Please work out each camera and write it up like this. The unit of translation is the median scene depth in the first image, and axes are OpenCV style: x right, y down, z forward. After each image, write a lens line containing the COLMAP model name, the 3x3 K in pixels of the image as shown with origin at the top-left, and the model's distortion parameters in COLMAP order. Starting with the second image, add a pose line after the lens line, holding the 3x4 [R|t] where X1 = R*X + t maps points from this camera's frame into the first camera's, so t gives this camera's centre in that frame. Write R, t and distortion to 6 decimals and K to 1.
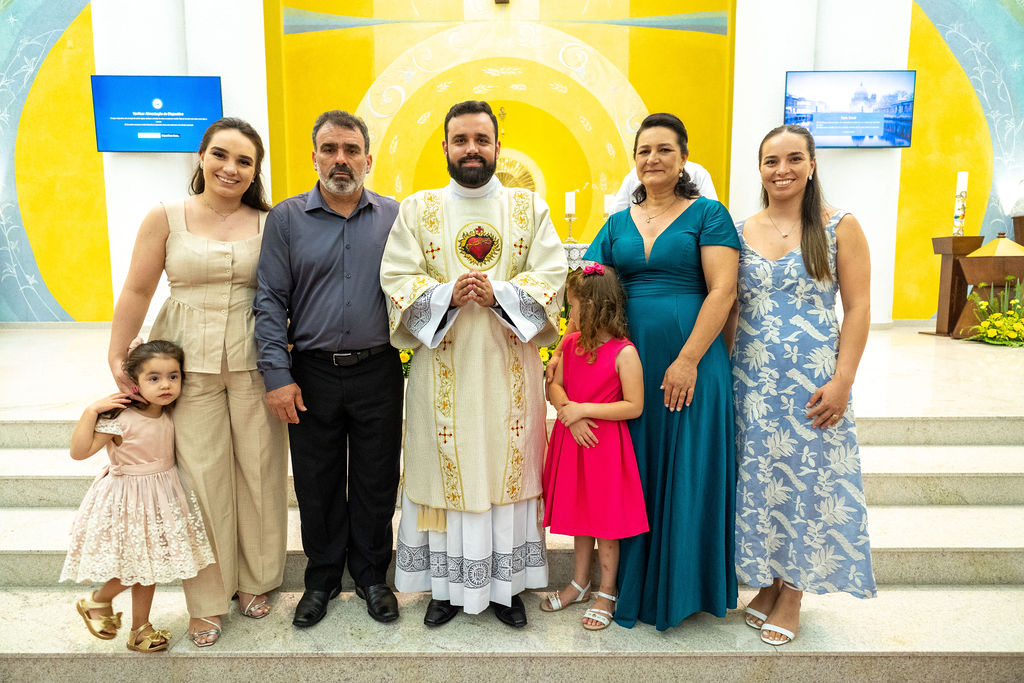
lens RADIAL K [[625.9, 0, 508.6], [0, 625.9, 337.7], [0, 0, 1]] dist [0.001978, 0.000871]
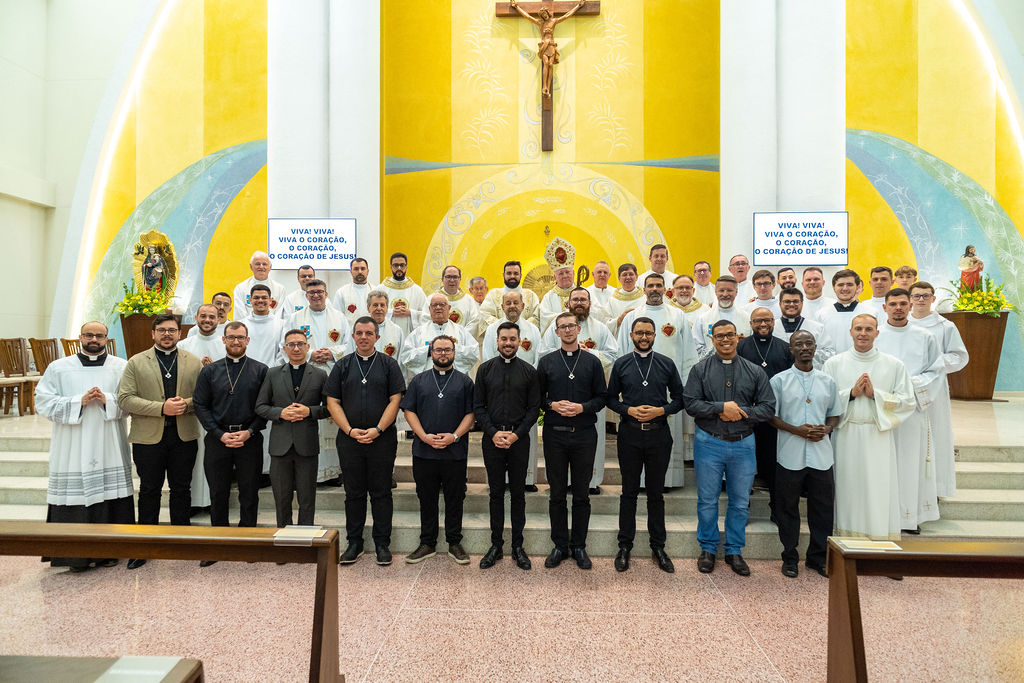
lens RADIAL K [[625.9, 0, 508.6], [0, 625.9, 337.7], [0, 0, 1]] dist [0.001978, 0.000871]
pose [[0.998827, 0.003603, -0.048292, -0.033770], [-0.008704, 0.994345, -0.105837, 0.005641], [0.047638, 0.106133, 0.993210, -0.360664]]
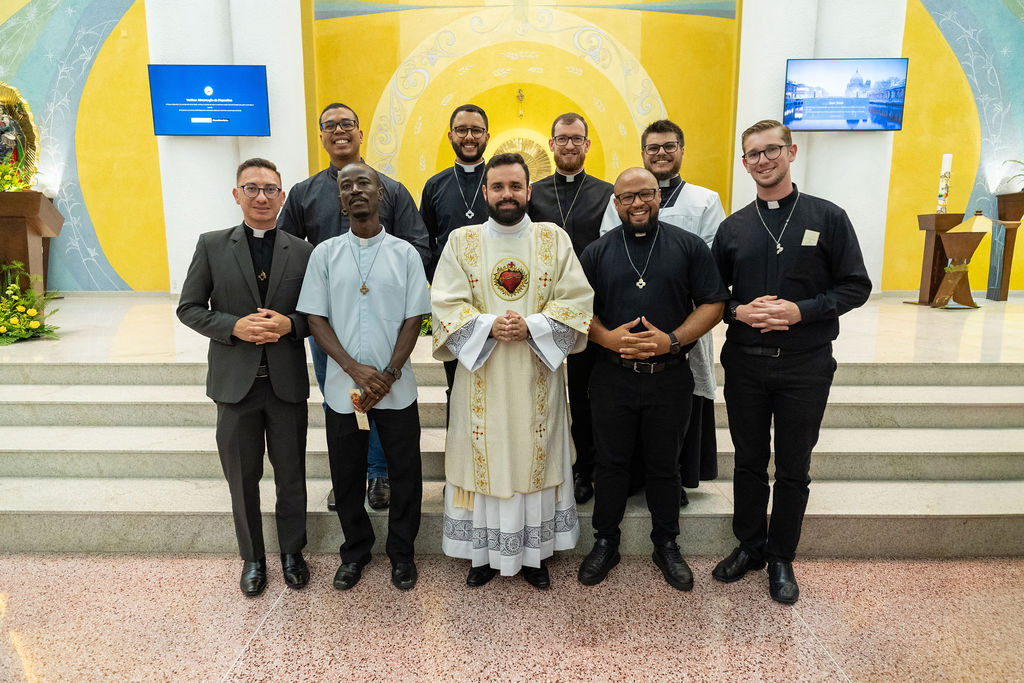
lens RADIAL K [[625.6, 0, 508.3], [0, 625.6, 342.4], [0, 0, 1]] dist [0.001233, 0.001805]
pose [[0.999907, 0.003514, -0.013155, -0.019290], [-0.002879, 0.998846, 0.047946, 0.010652], [0.013308, -0.047904, 0.998763, -0.098218]]
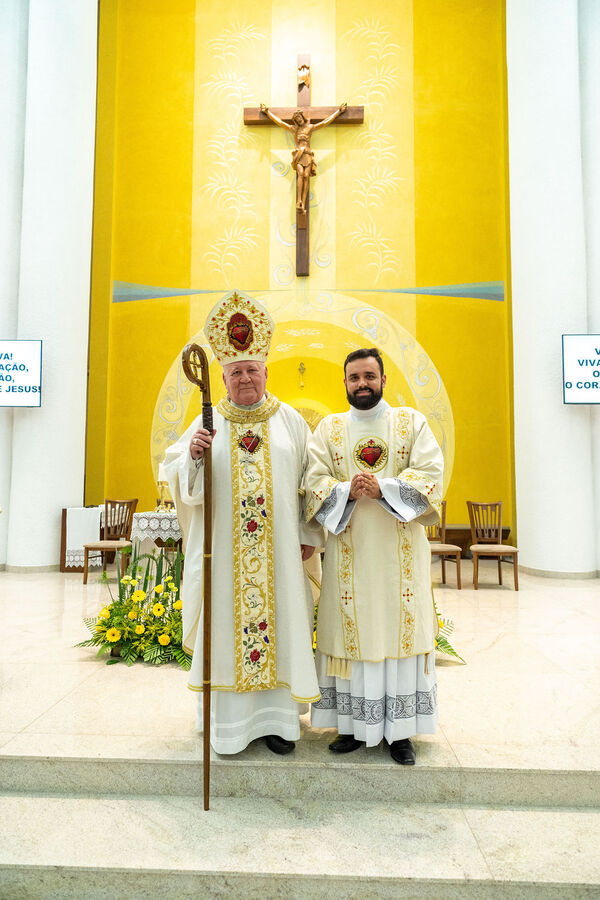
lens RADIAL K [[550.1, 0, 298.8], [0, 550.1, 449.0], [0, 0, 1]] dist [0.001978, 0.000871]
pose [[0.999073, 0.006673, -0.042516, 0.033828], [-0.014219, 0.983612, -0.179736, -0.055020], [0.040620, 0.180174, 0.982796, 0.089537]]
